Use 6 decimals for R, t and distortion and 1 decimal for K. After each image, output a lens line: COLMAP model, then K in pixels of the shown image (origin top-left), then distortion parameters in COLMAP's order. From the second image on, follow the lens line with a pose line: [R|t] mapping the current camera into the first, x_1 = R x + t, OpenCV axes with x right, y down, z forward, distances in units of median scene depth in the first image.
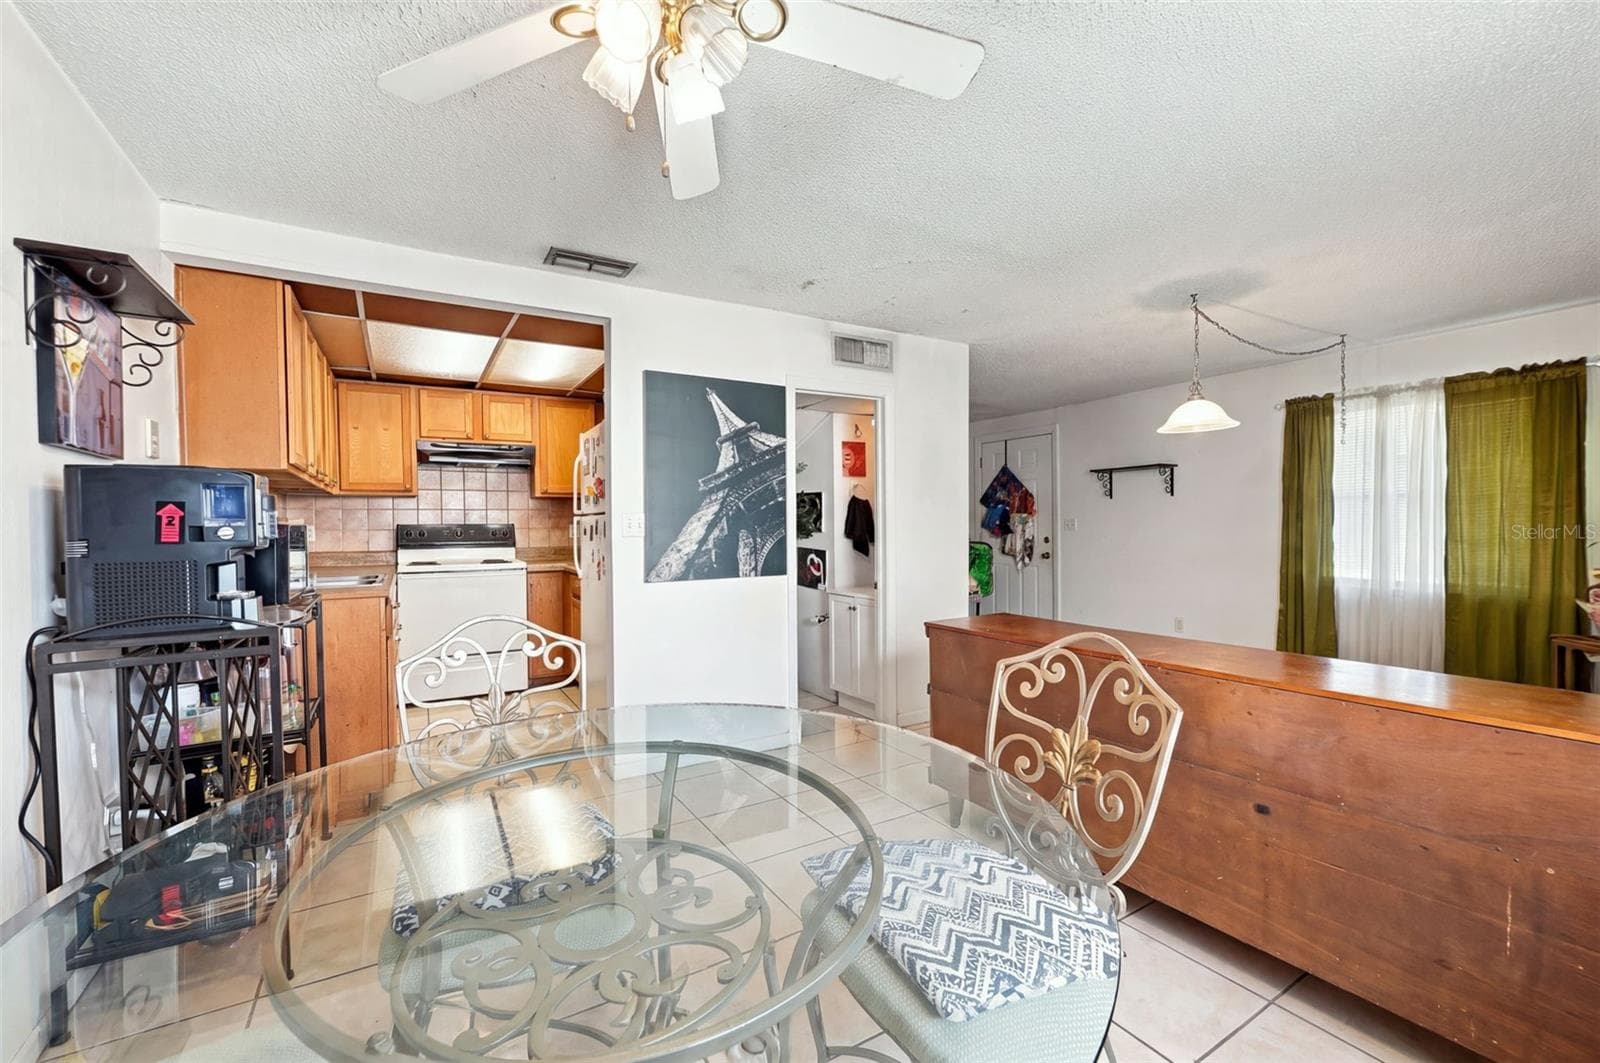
lens RADIAL K [[661.3, 0, 819.6], [0, 661.3, 532.5], [0, 0, 1]] dist [-0.000946, 0.000769]
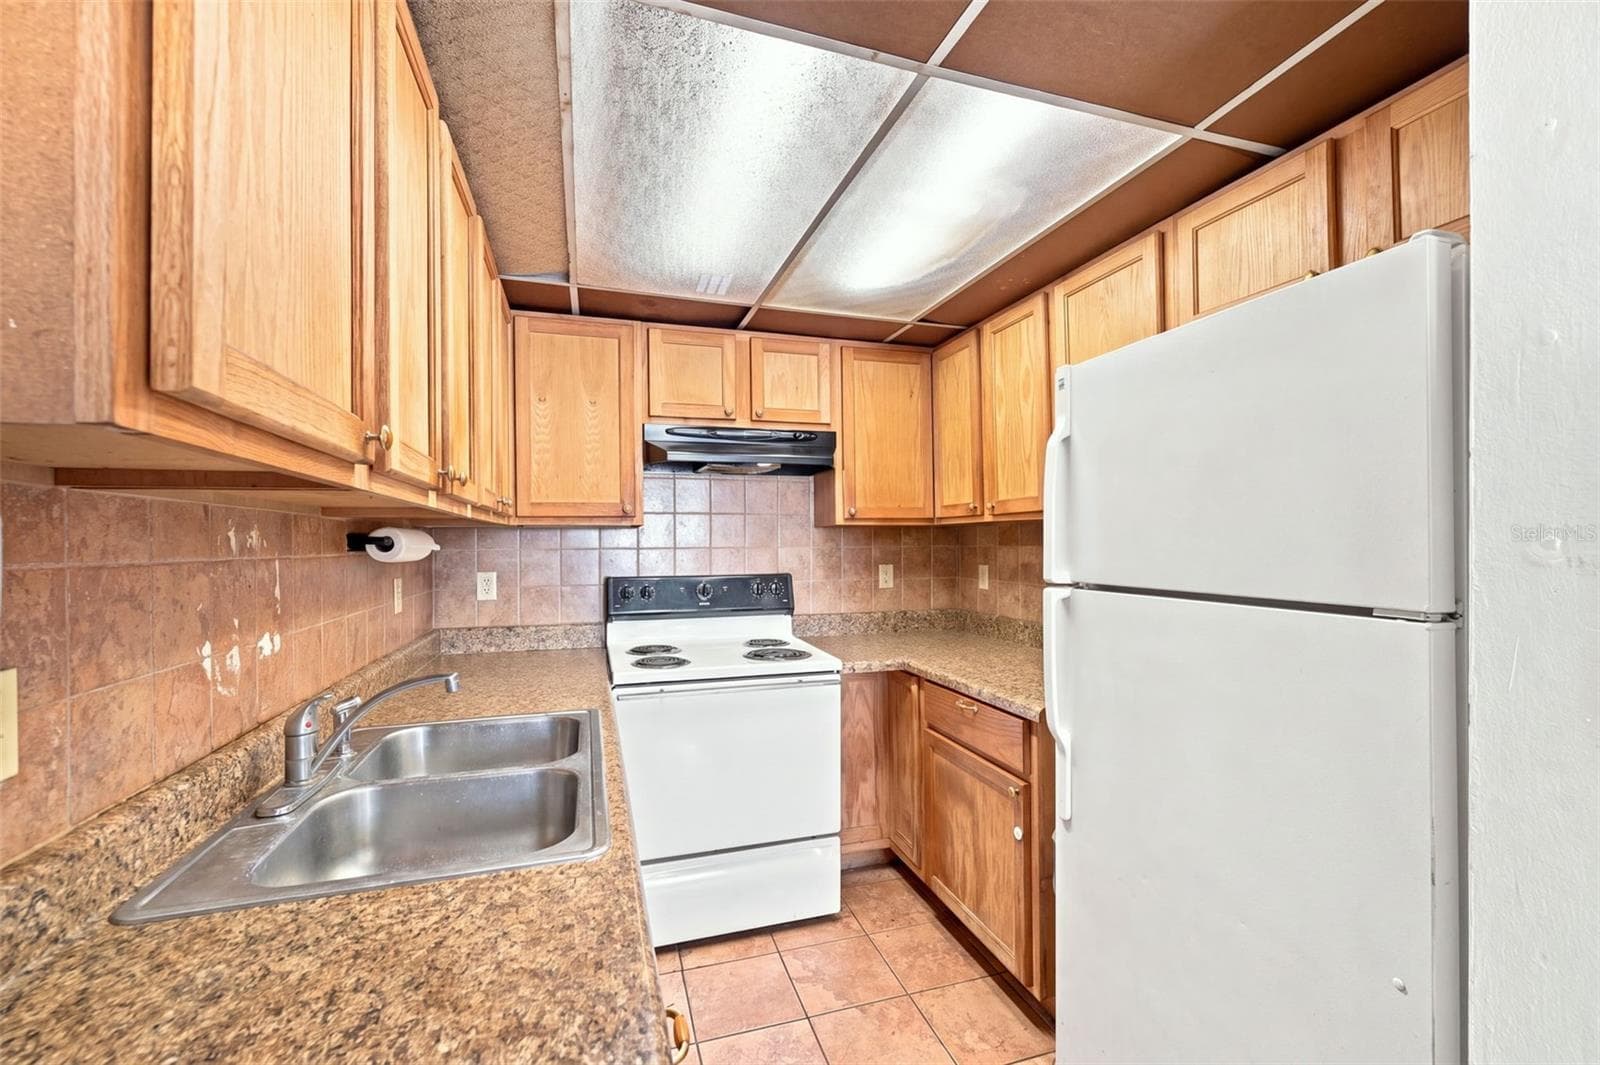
lens RADIAL K [[651.5, 0, 803.6], [0, 651.5, 533.3], [0, 0, 1]] dist [-0.000901, 0.000925]
pose [[0.970826, 0.000669, -0.239785, -0.318667], [-0.005950, 0.999755, -0.021299, -0.034875], [0.239713, 0.022104, 0.970592, 0.463748]]
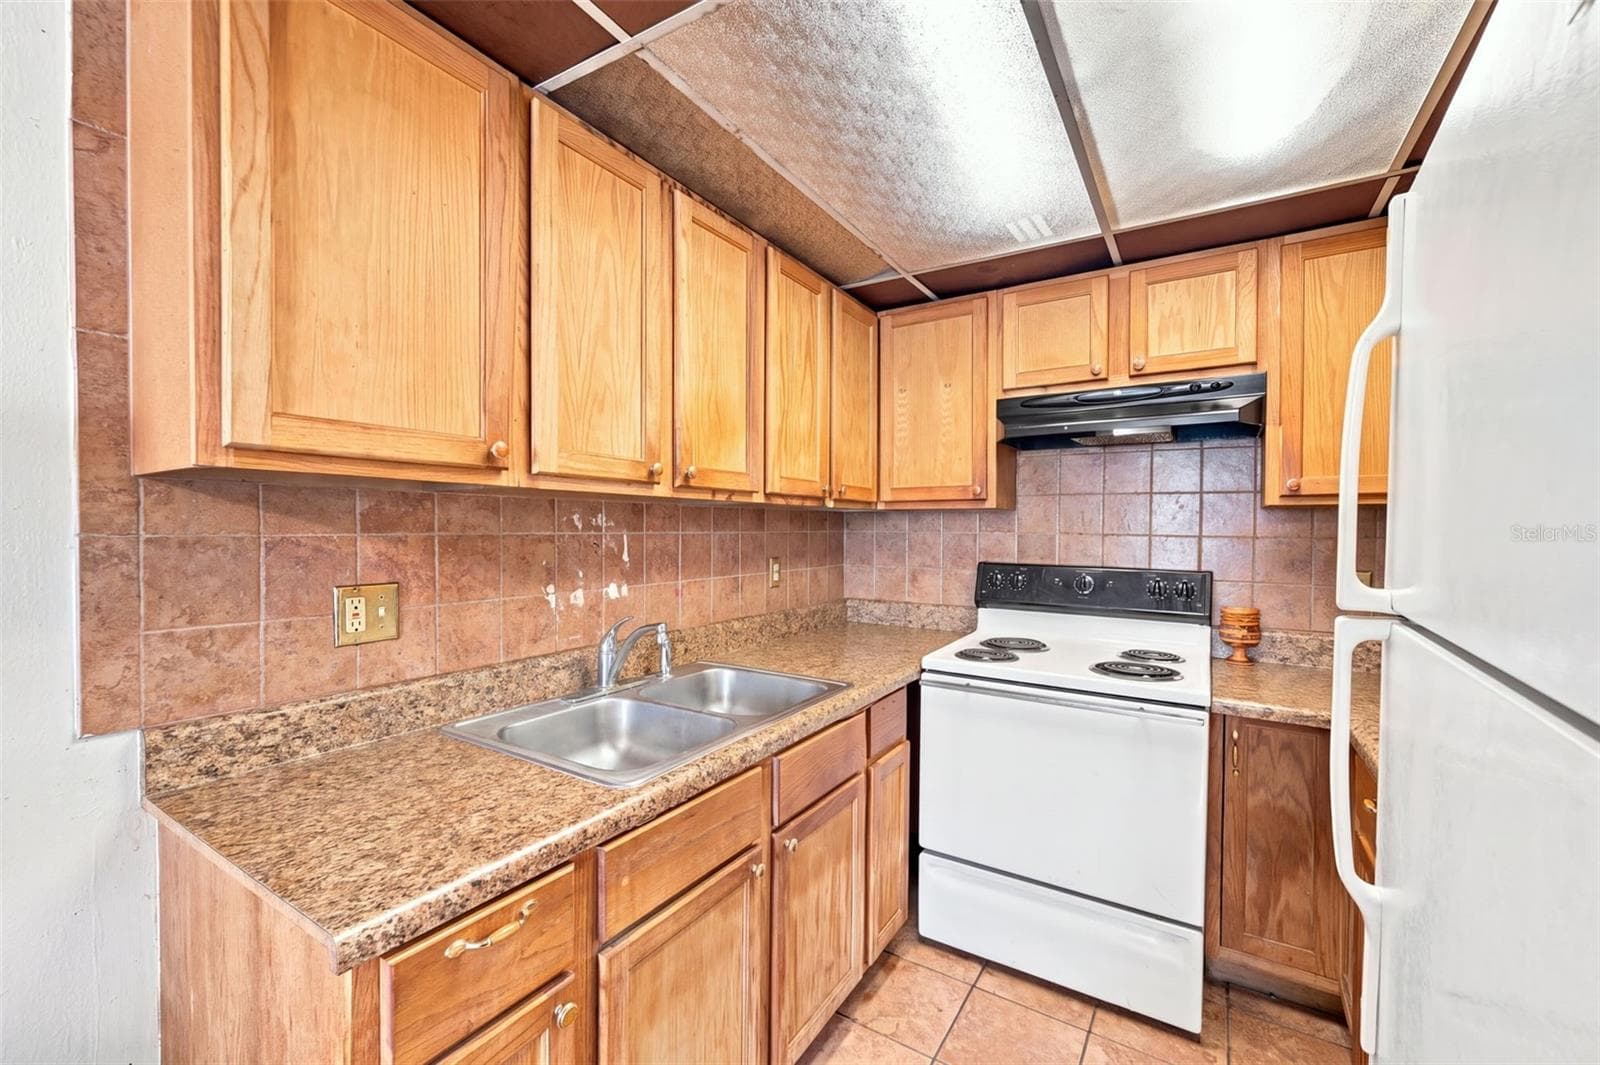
lens RADIAL K [[650.0, 0, 800.0], [0, 650.0, 532.5], [0, 0, 1]] dist [-0.000594, -0.000233]
pose [[0.439307, 0.023102, -0.898040, -0.204964], [-0.021556, 0.999653, 0.015171, -0.037647], [0.898078, 0.012693, 0.439652, 0.581506]]
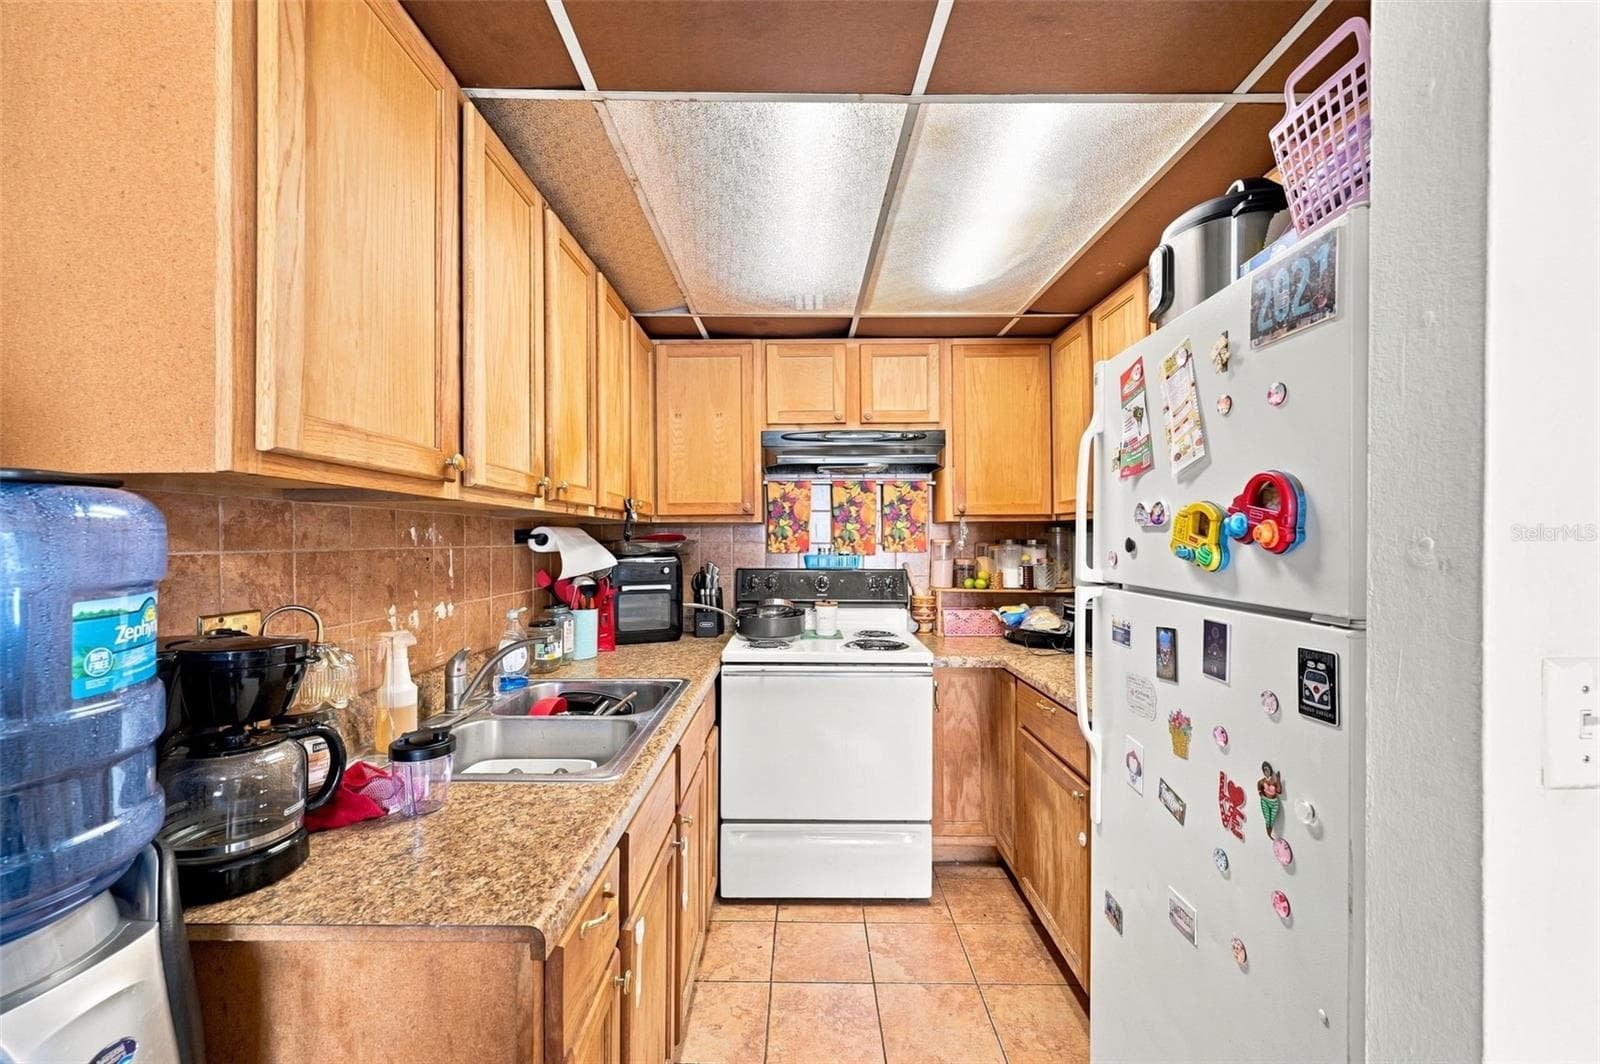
lens RADIAL K [[650.0, 0, 800.0], [0, 650.0, 532.0], [0, 0, 1]] dist [-0.000594, -0.000233]
pose [[0.849888, 0.004825, -0.526941, -0.240524], [-0.014037, 0.999811, -0.013485, -0.035767], [0.526776, 0.018857, 0.849795, 0.464702]]
